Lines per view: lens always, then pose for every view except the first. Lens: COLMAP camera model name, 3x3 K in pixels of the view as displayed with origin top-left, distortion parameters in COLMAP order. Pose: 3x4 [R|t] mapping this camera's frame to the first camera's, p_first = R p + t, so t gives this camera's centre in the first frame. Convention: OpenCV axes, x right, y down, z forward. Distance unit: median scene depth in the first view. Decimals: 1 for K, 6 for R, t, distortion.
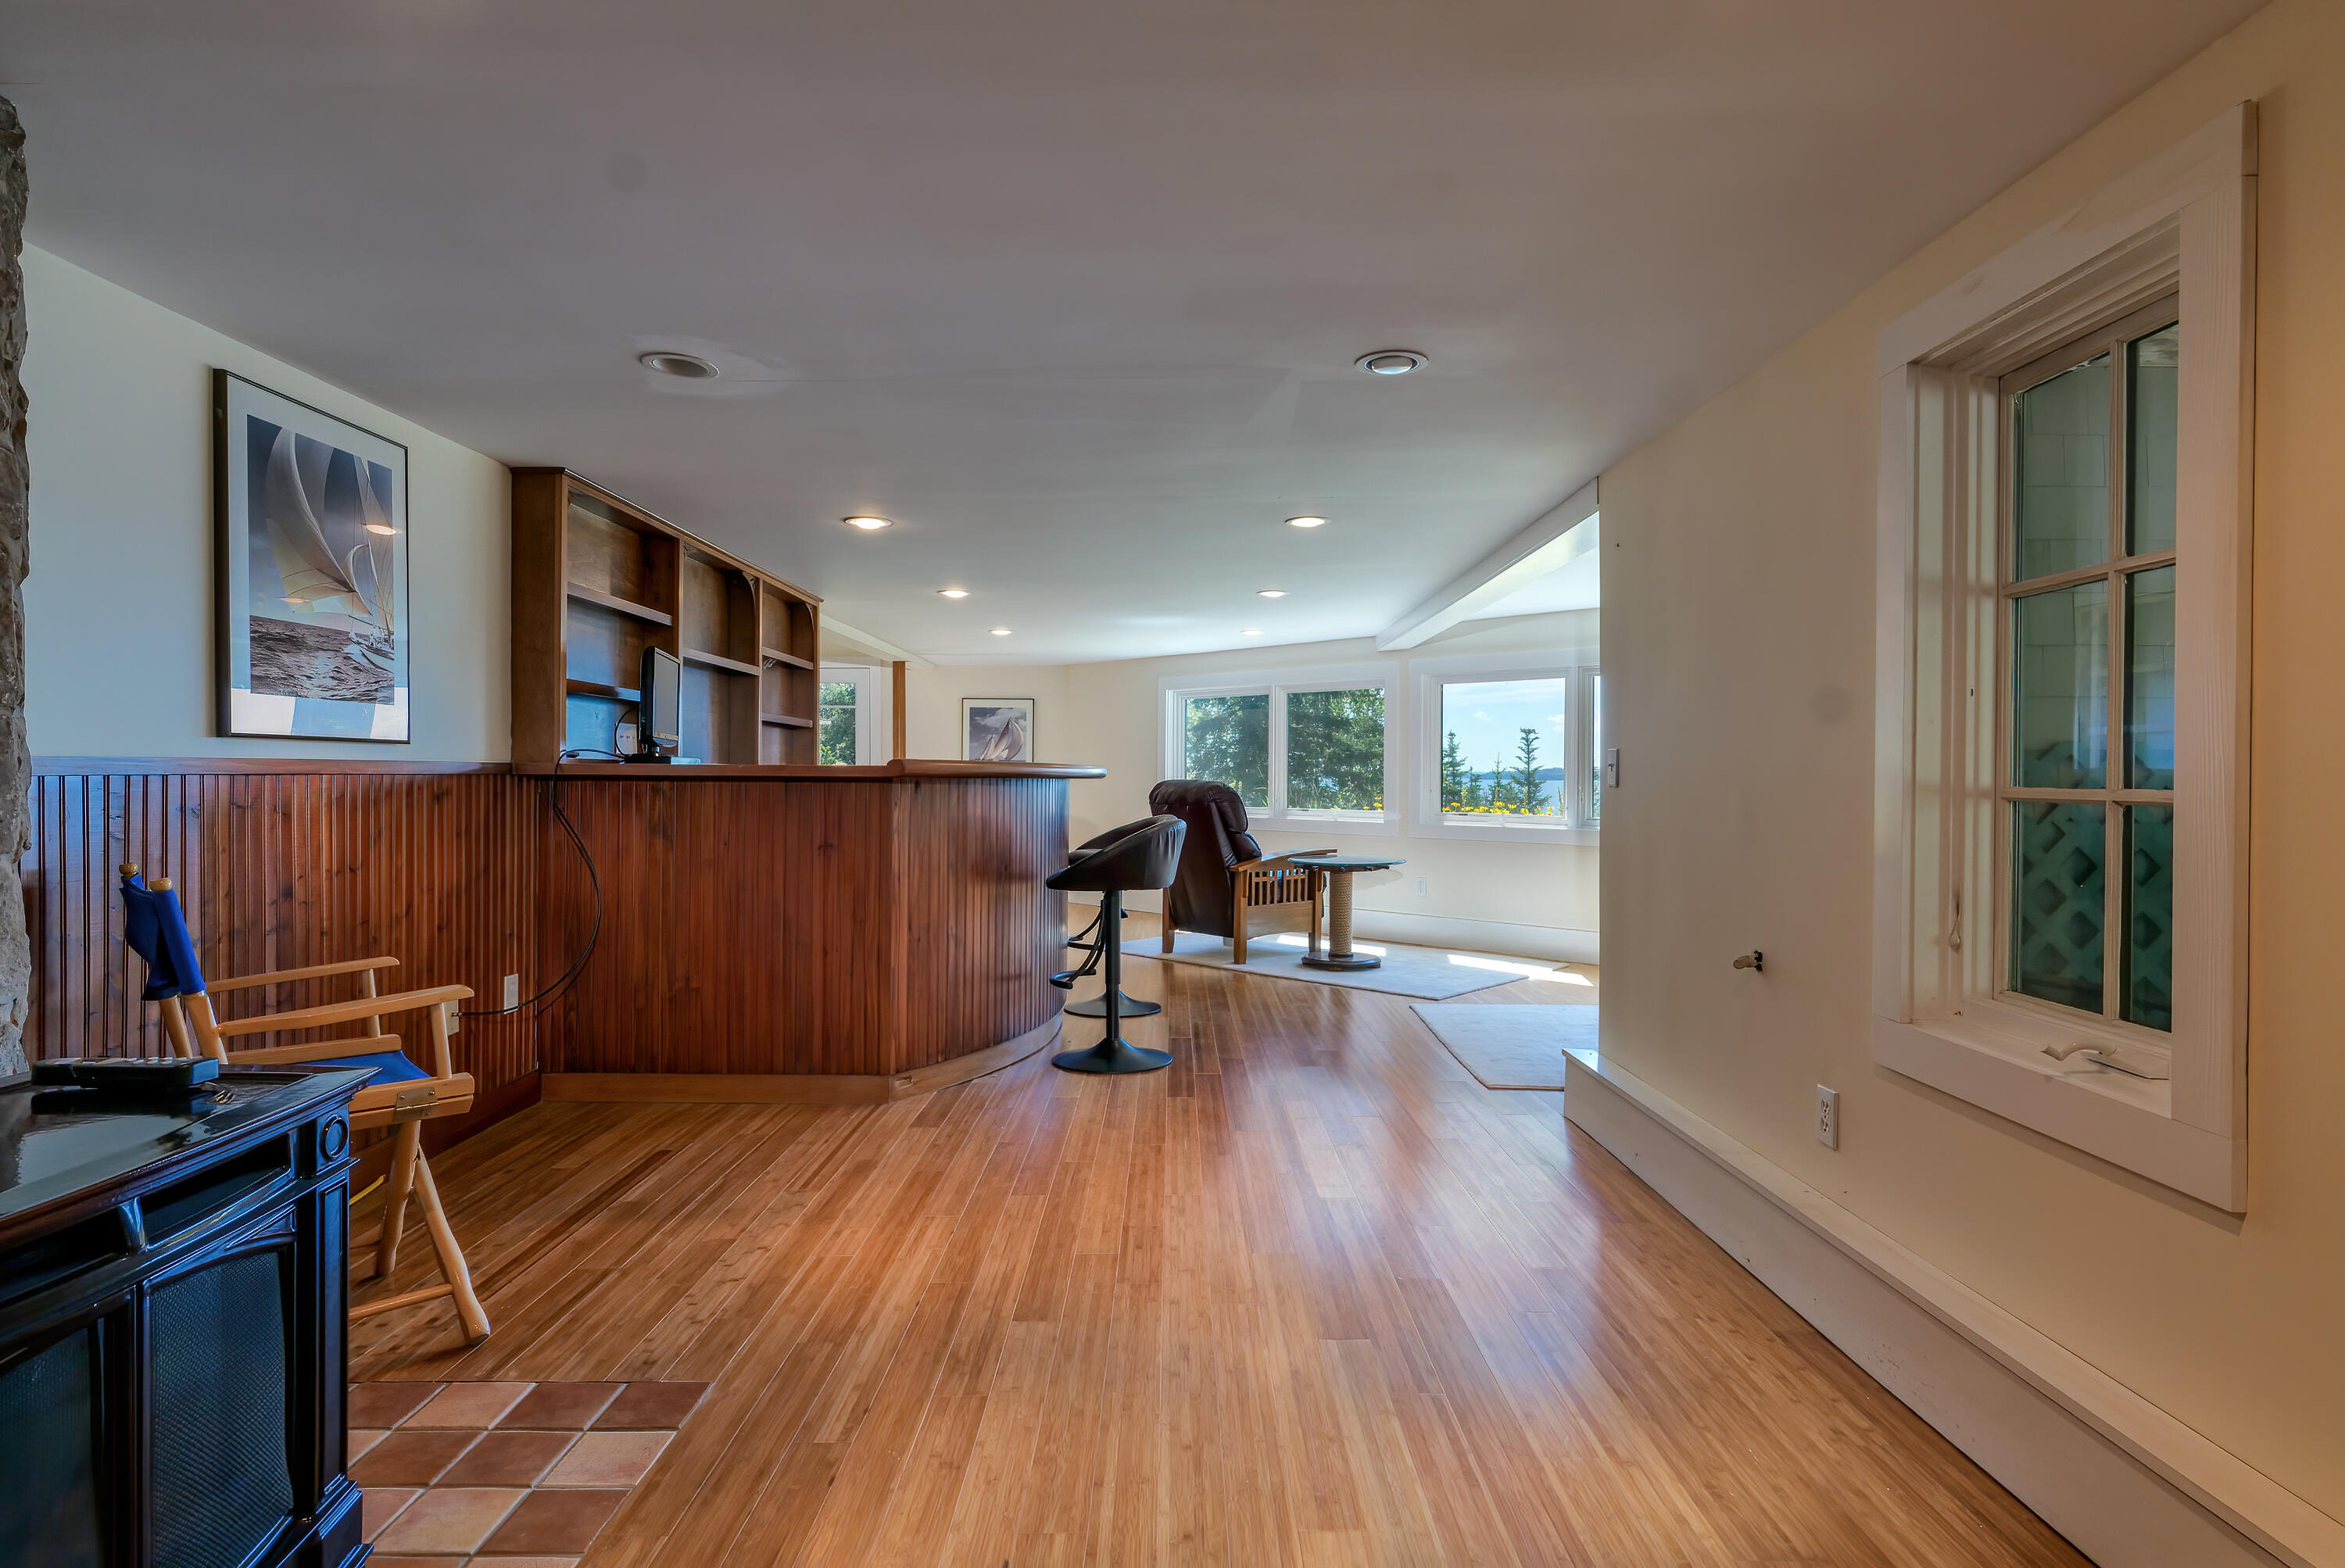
lens RADIAL K [[1225.2, 0, 1185.3], [0, 1225.2, 789.4], [0, 0, 1]] dist [0.001755, 0.000009]
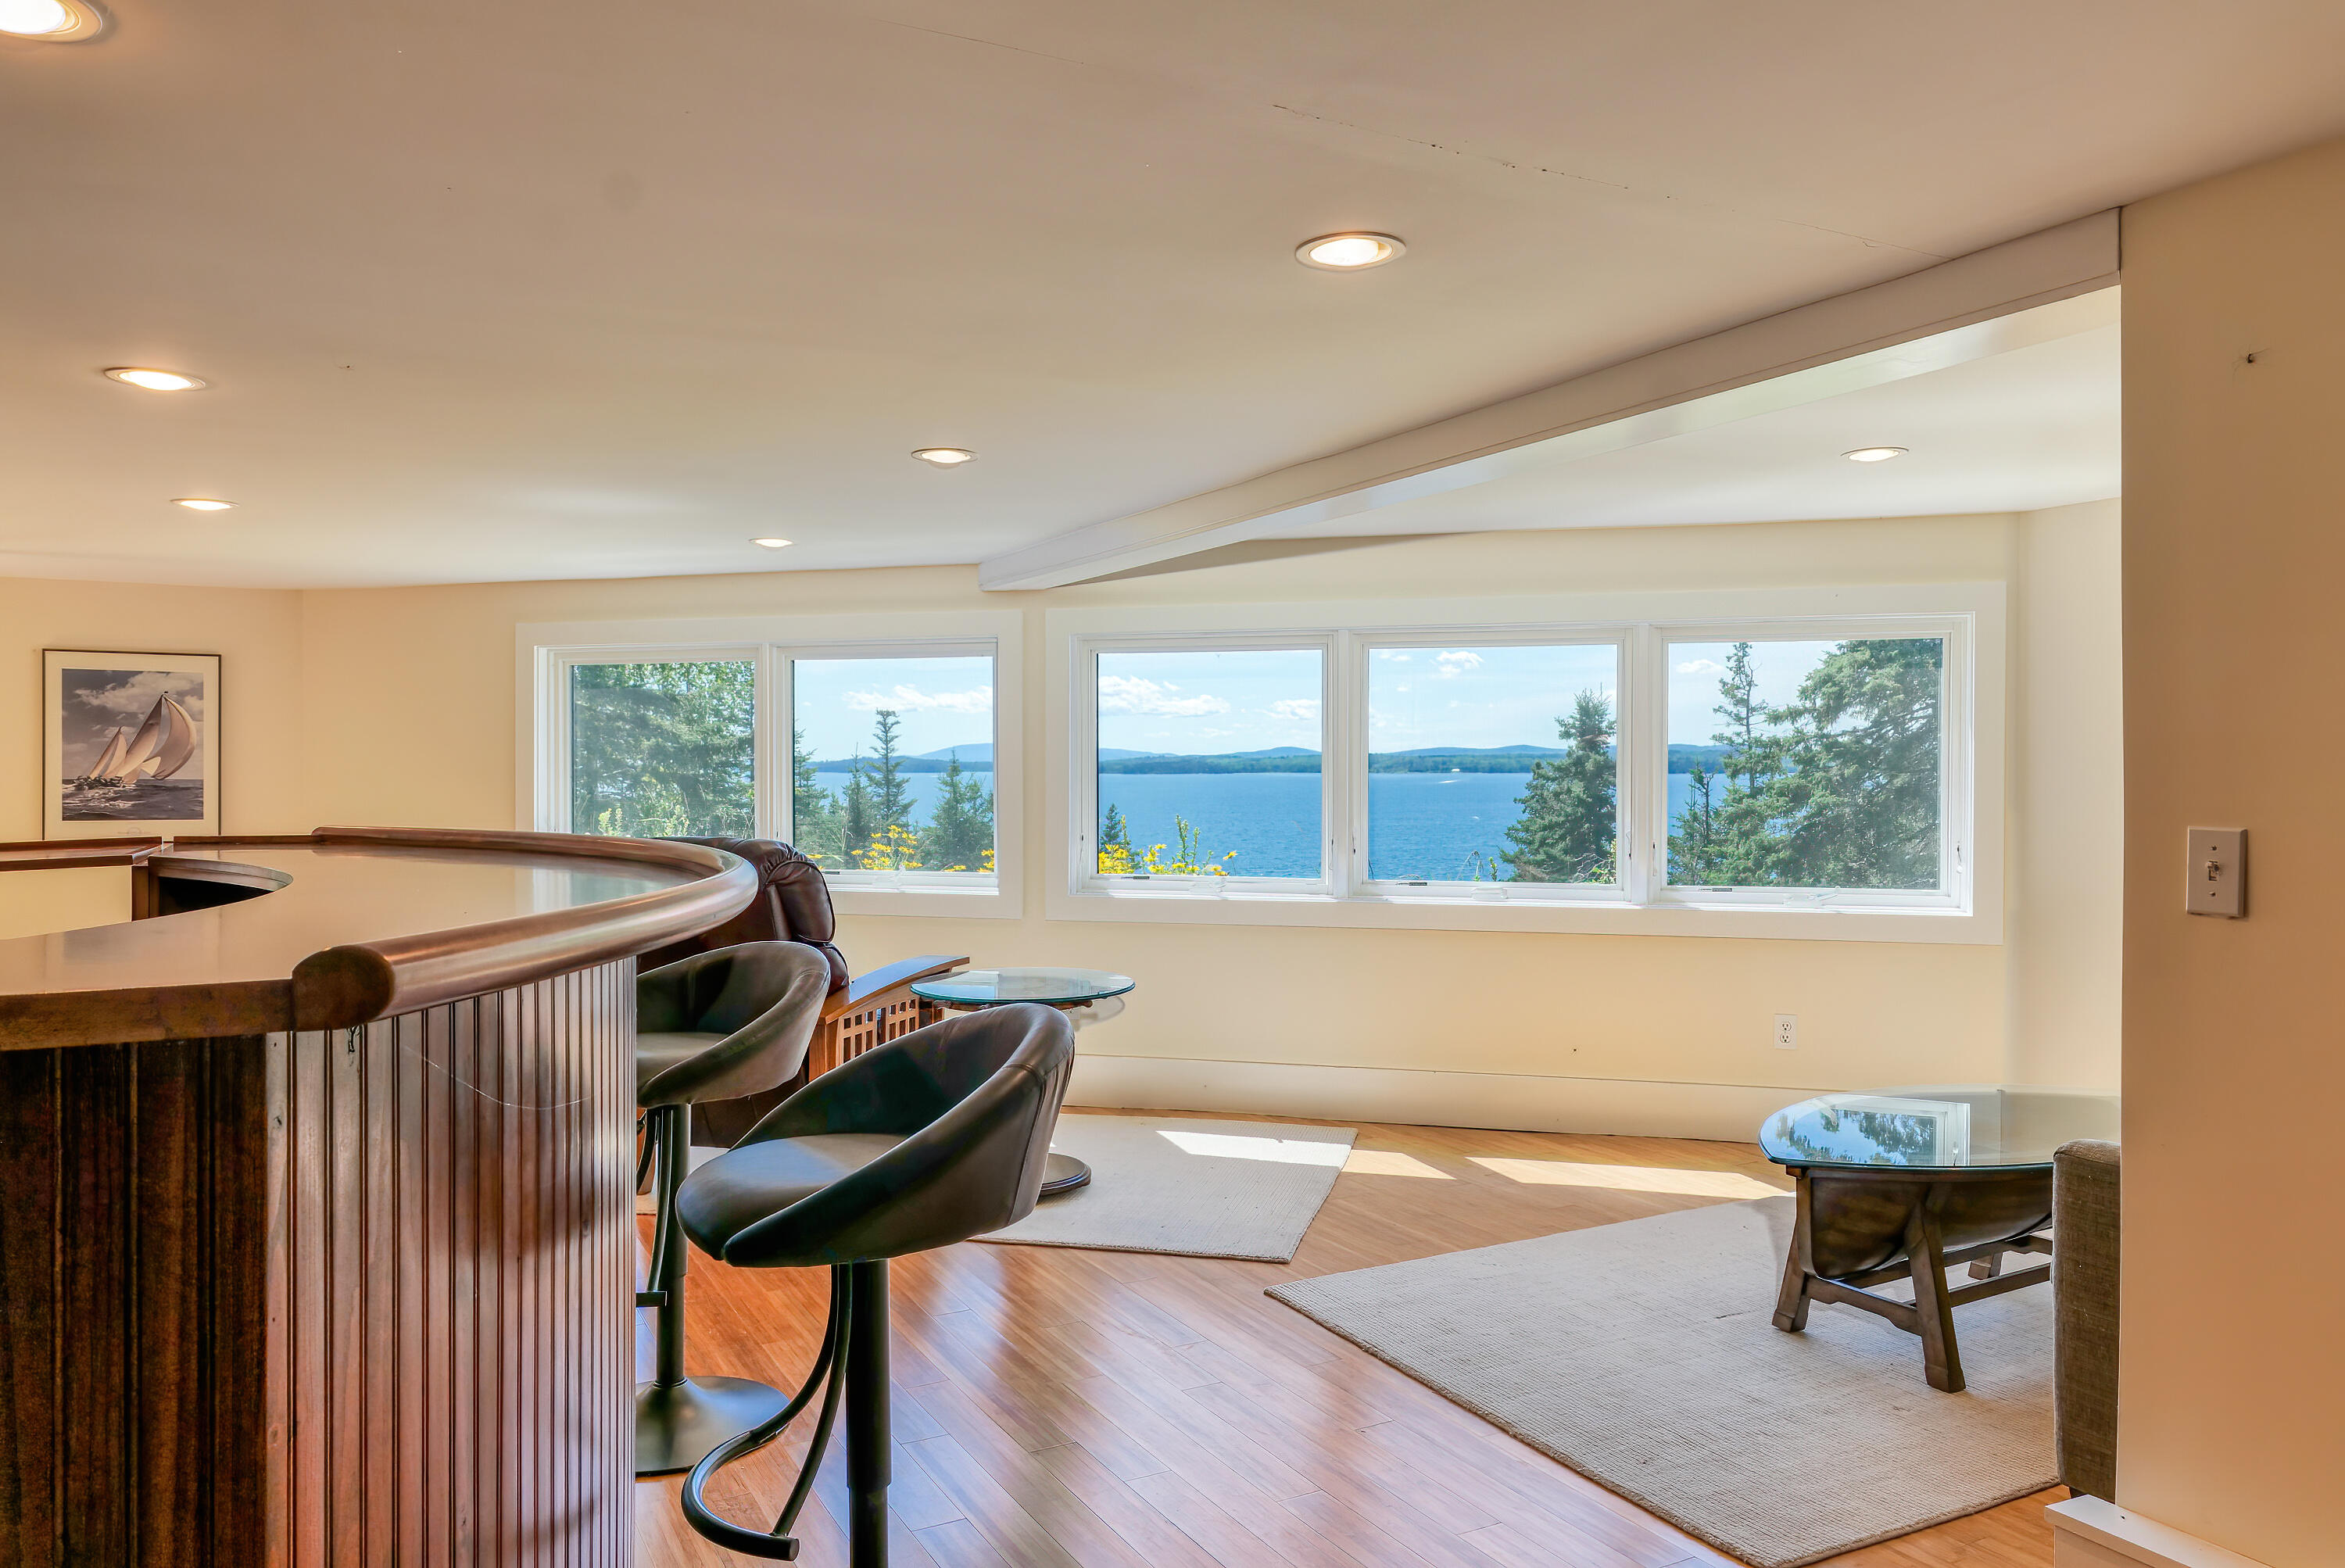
lens RADIAL K [[1589.0, 0, 1179.2], [0, 1589.0, 784.0], [0, 0, 1]] dist [0.018155, -0.003484]
pose [[0.879630, -0.010275, 0.475548, -0.091368], [0.010296, 0.999944, 0.002561, -0.019837], [-0.475548, 0.002643, 0.879686, 0.254838]]
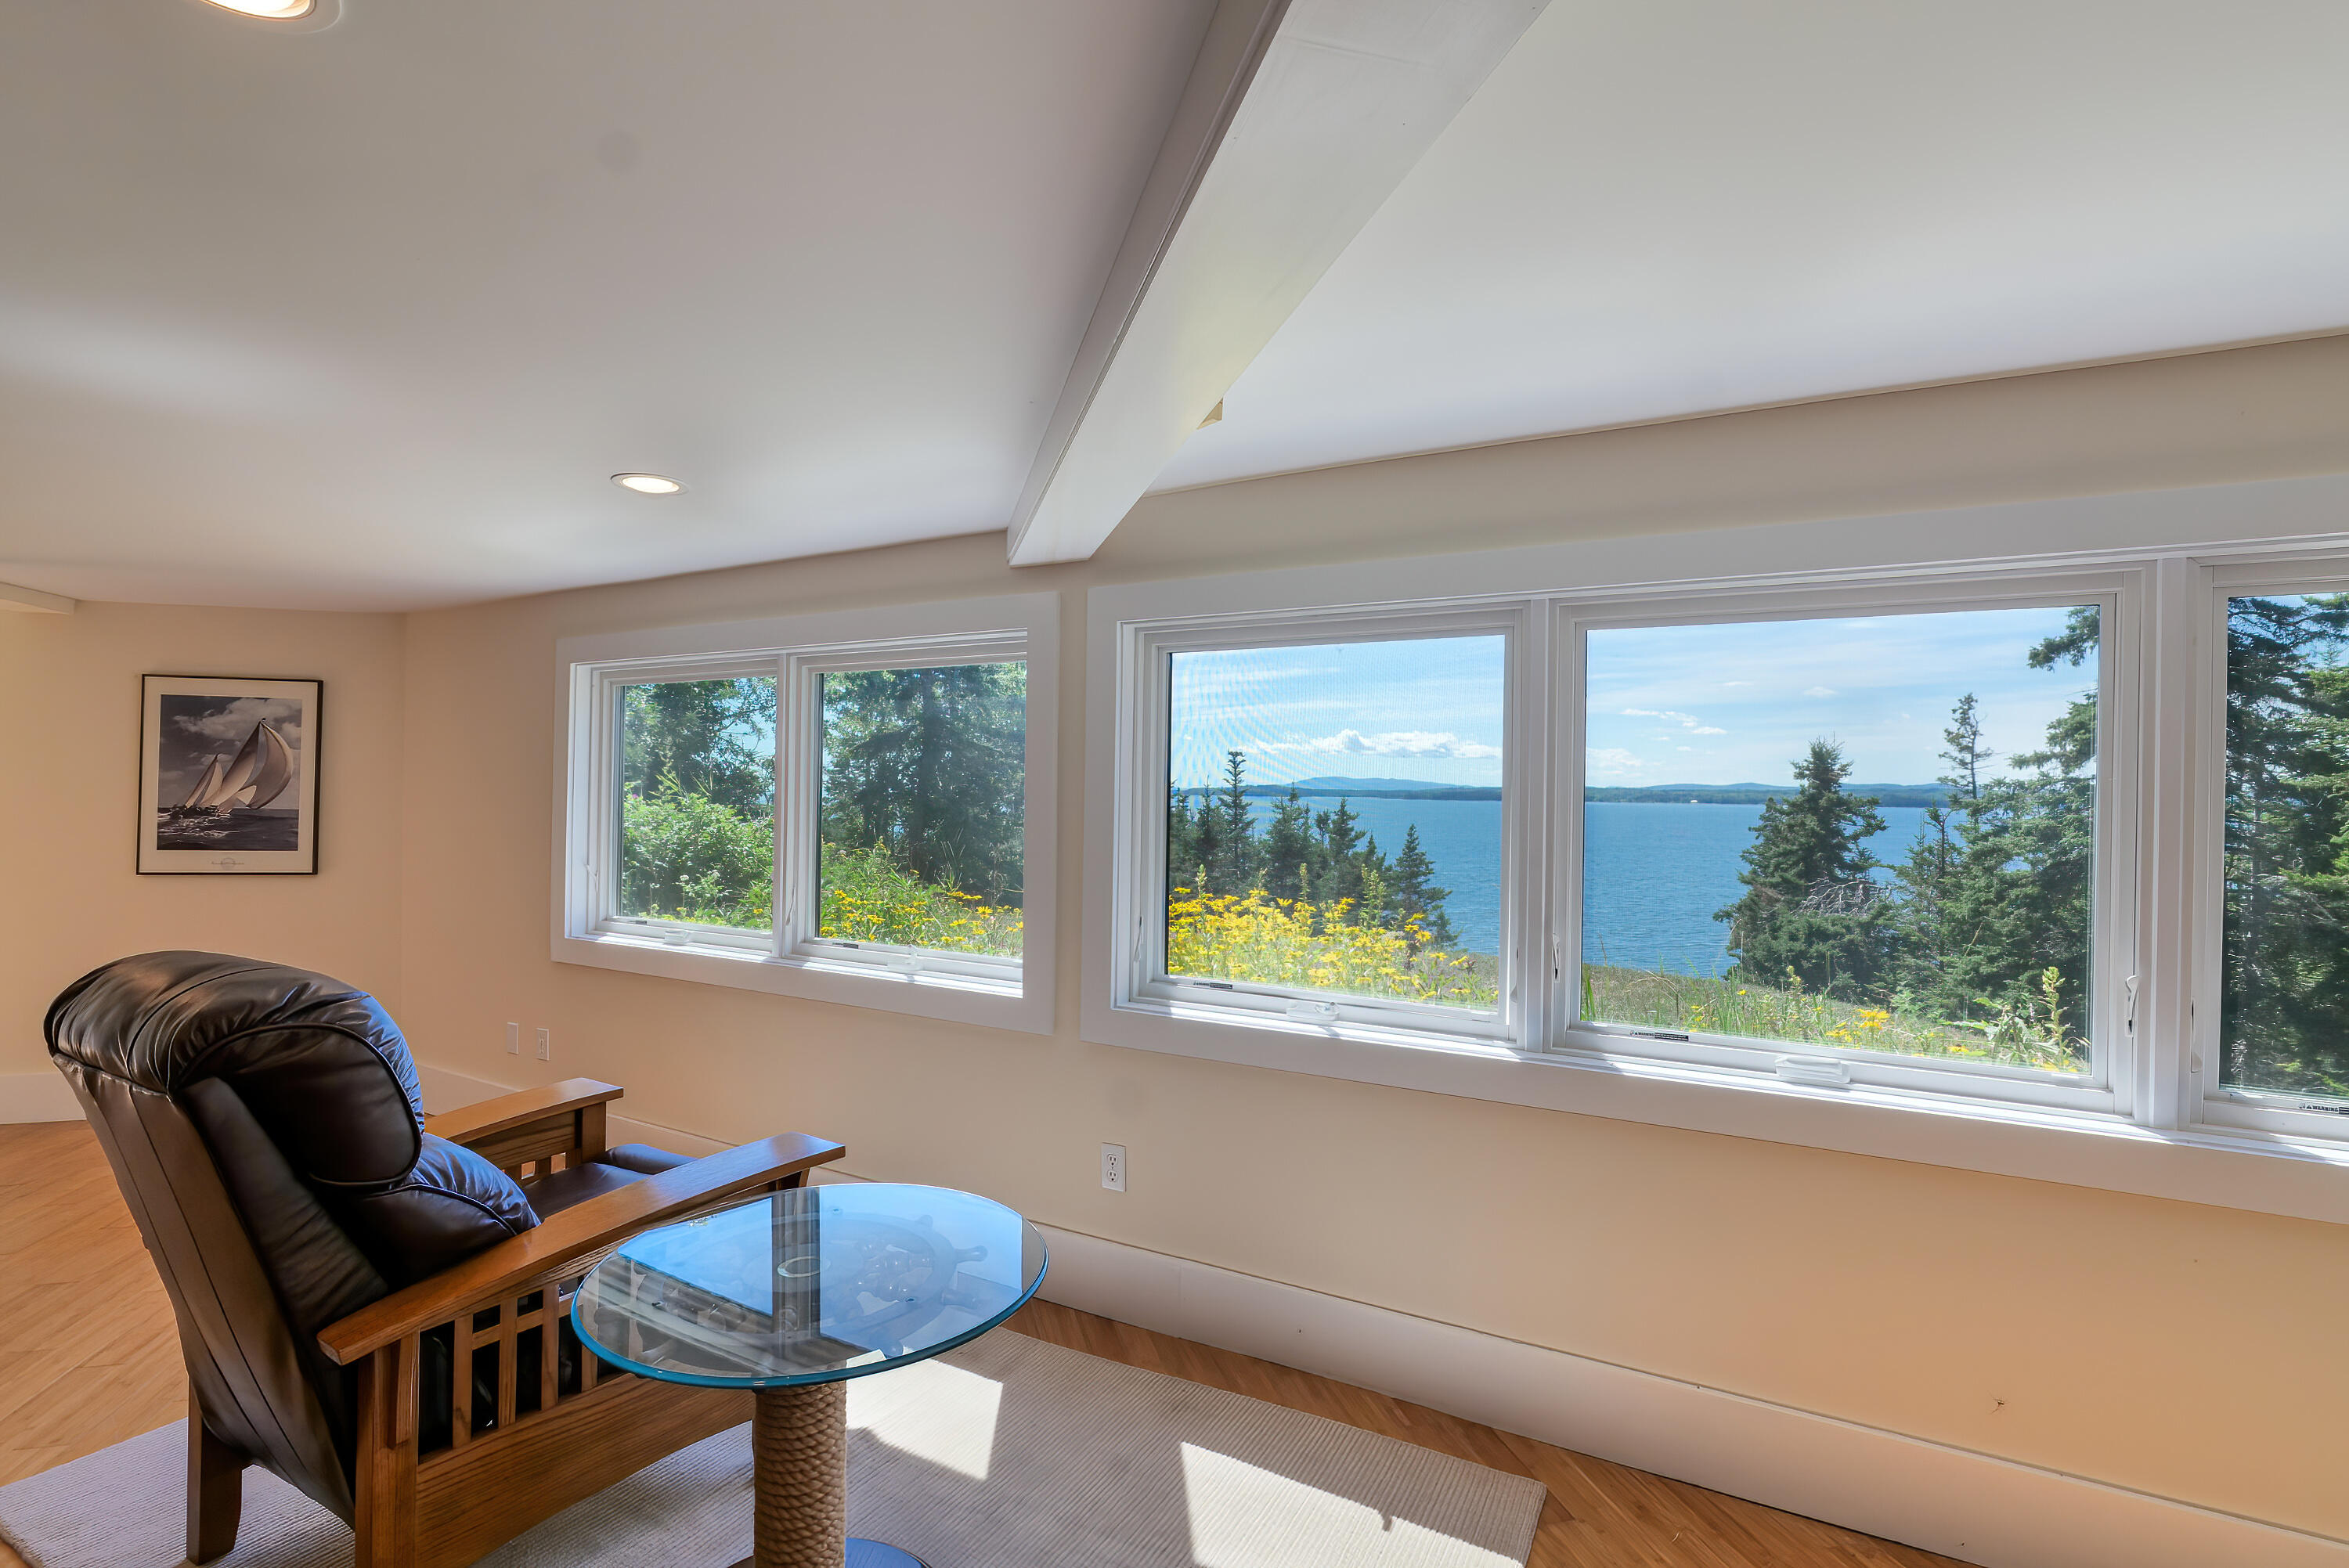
lens RADIAL K [[1093.0, 0, 1168.7], [0, 1093.0, 798.4], [0, 0, 1]] dist [-0.012362, -0.000626]
pose [[0.976030, 0.008447, 0.217470, 0.105687], [-0.008034, 0.999964, -0.002782, -0.029815], [-0.217486, 0.000968, 0.976063, 0.520528]]
